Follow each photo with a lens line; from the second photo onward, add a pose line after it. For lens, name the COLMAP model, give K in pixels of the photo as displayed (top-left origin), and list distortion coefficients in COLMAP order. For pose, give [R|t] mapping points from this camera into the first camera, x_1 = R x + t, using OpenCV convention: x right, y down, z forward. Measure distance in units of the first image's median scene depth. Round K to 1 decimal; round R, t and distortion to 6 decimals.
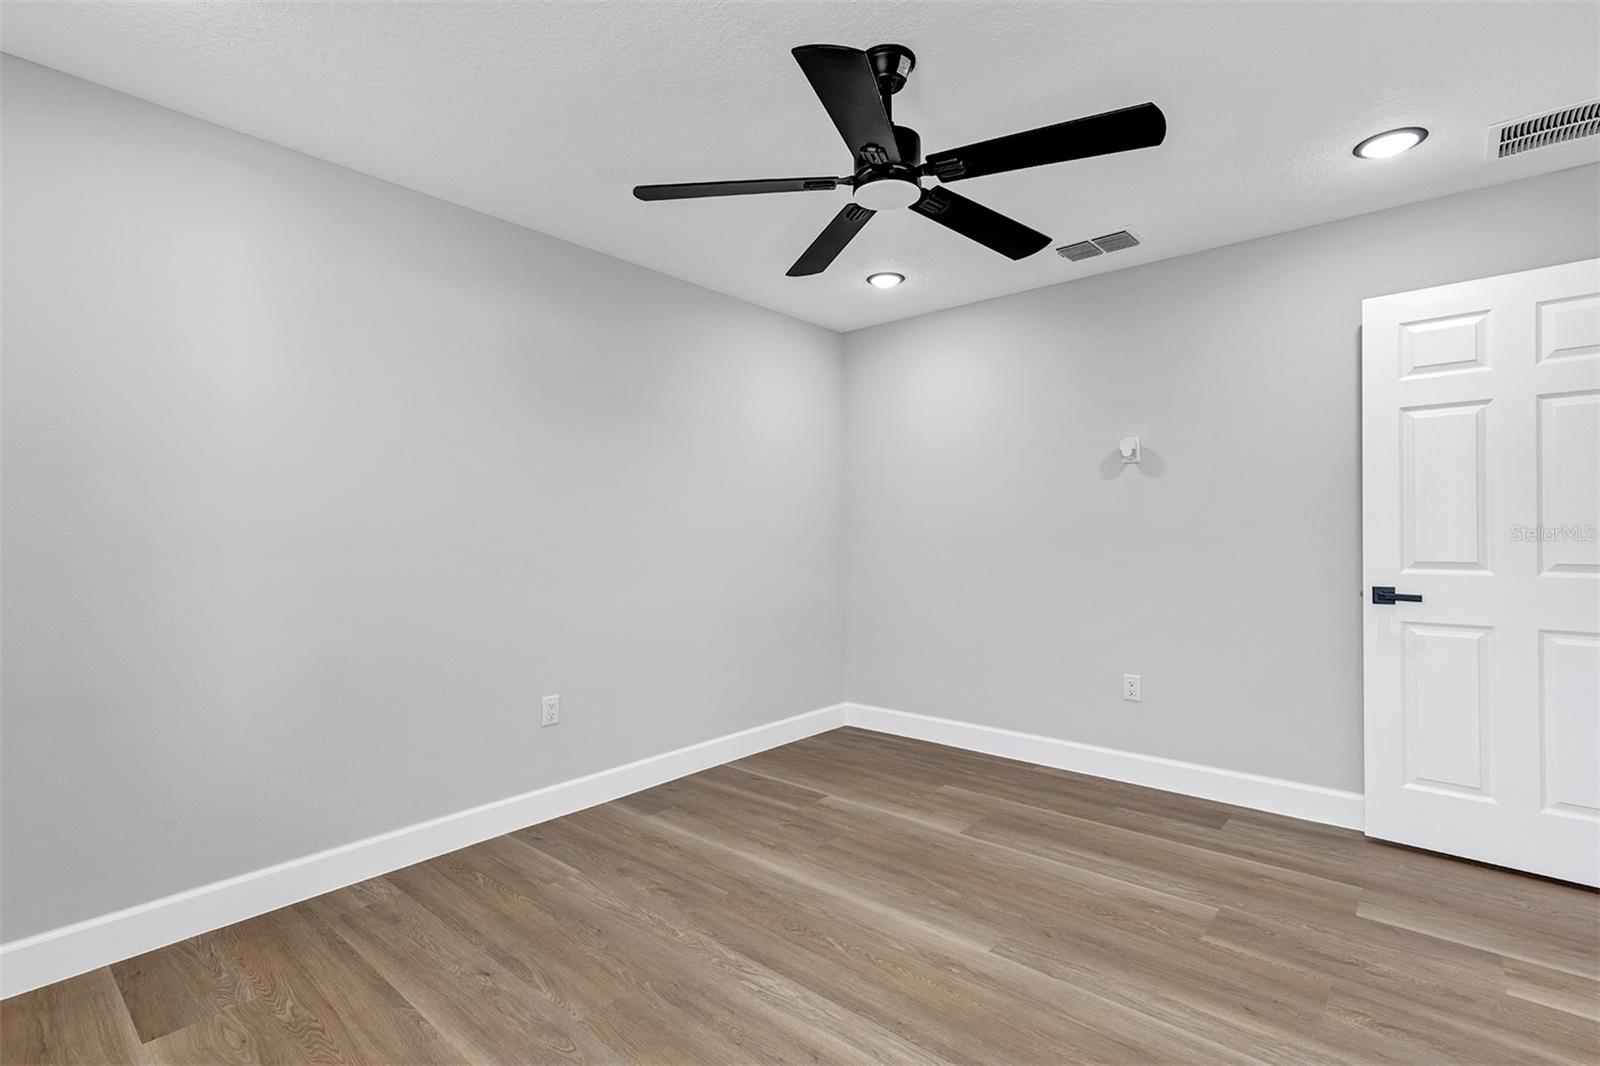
lens RADIAL K [[737.9, 0, 789.2], [0, 737.9, 533.4], [0, 0, 1]] dist [0.007595, -0.000945]
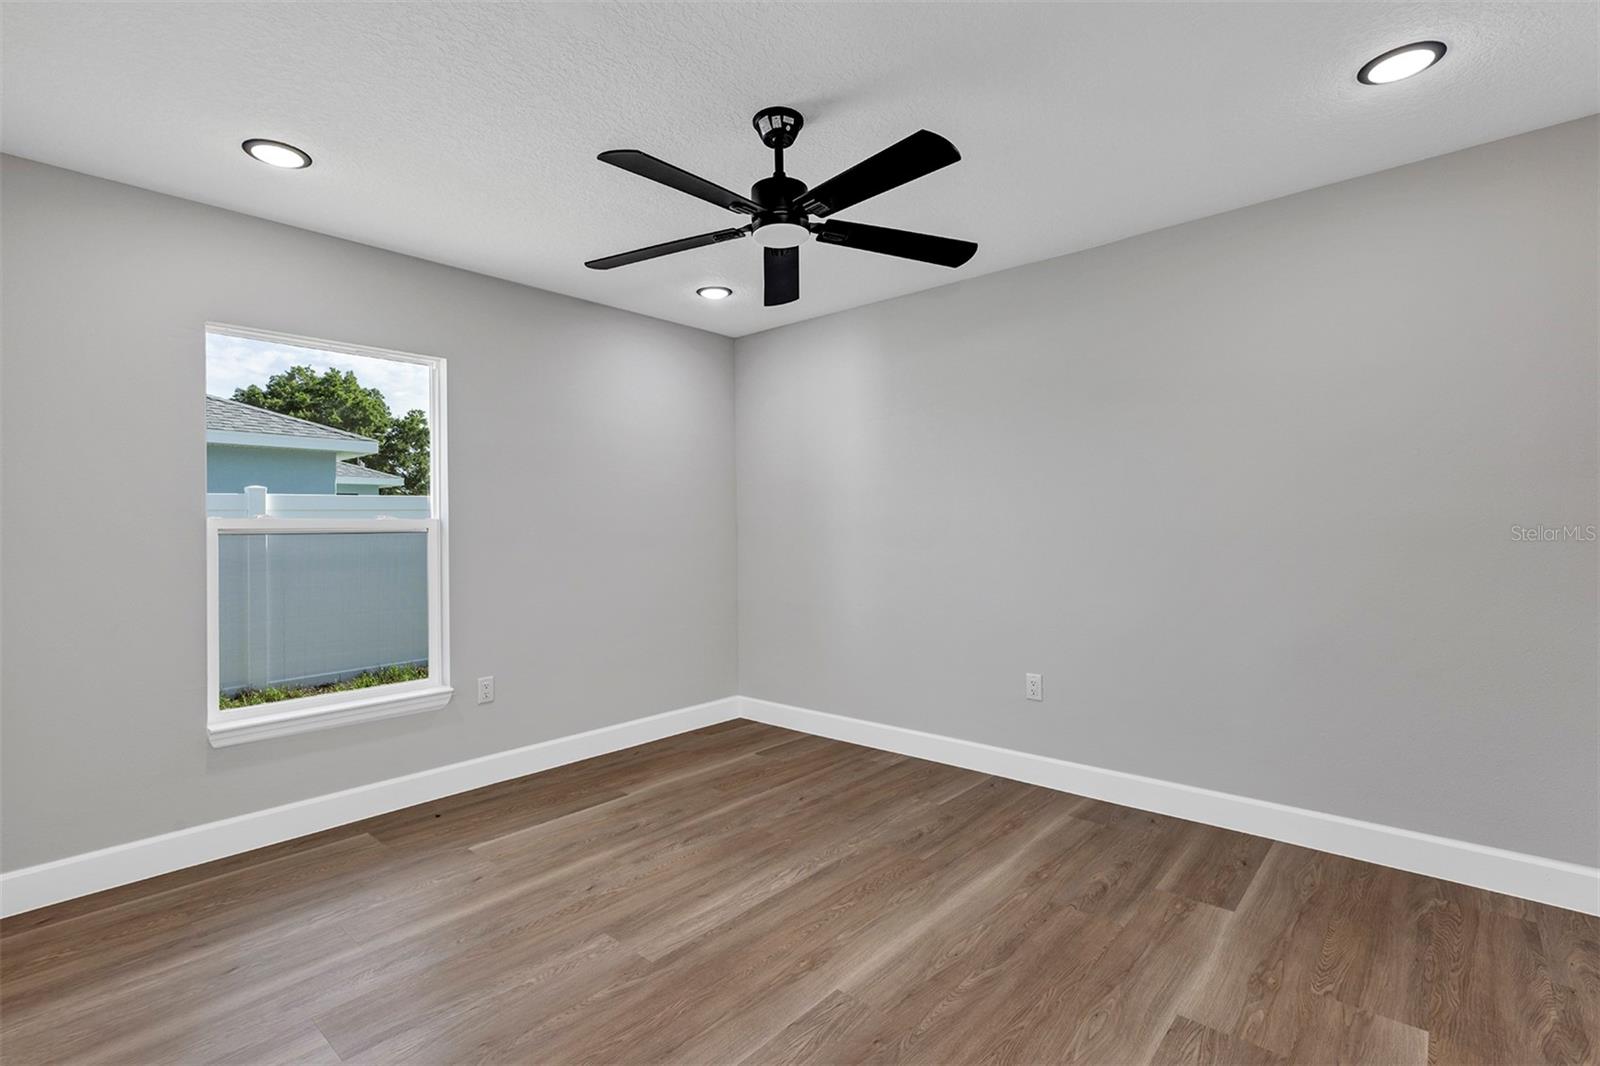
lens RADIAL K [[737.9, 0, 789.3], [0, 737.9, 531.8], [0, 0, 1]] dist [0.007595, -0.000945]
pose [[0.005596, 0.009487, -0.999939, 0.911223], [0.006564, 0.999933, 0.009524, -0.008440], [0.999963, -0.006616, 0.005533, 0.724323]]
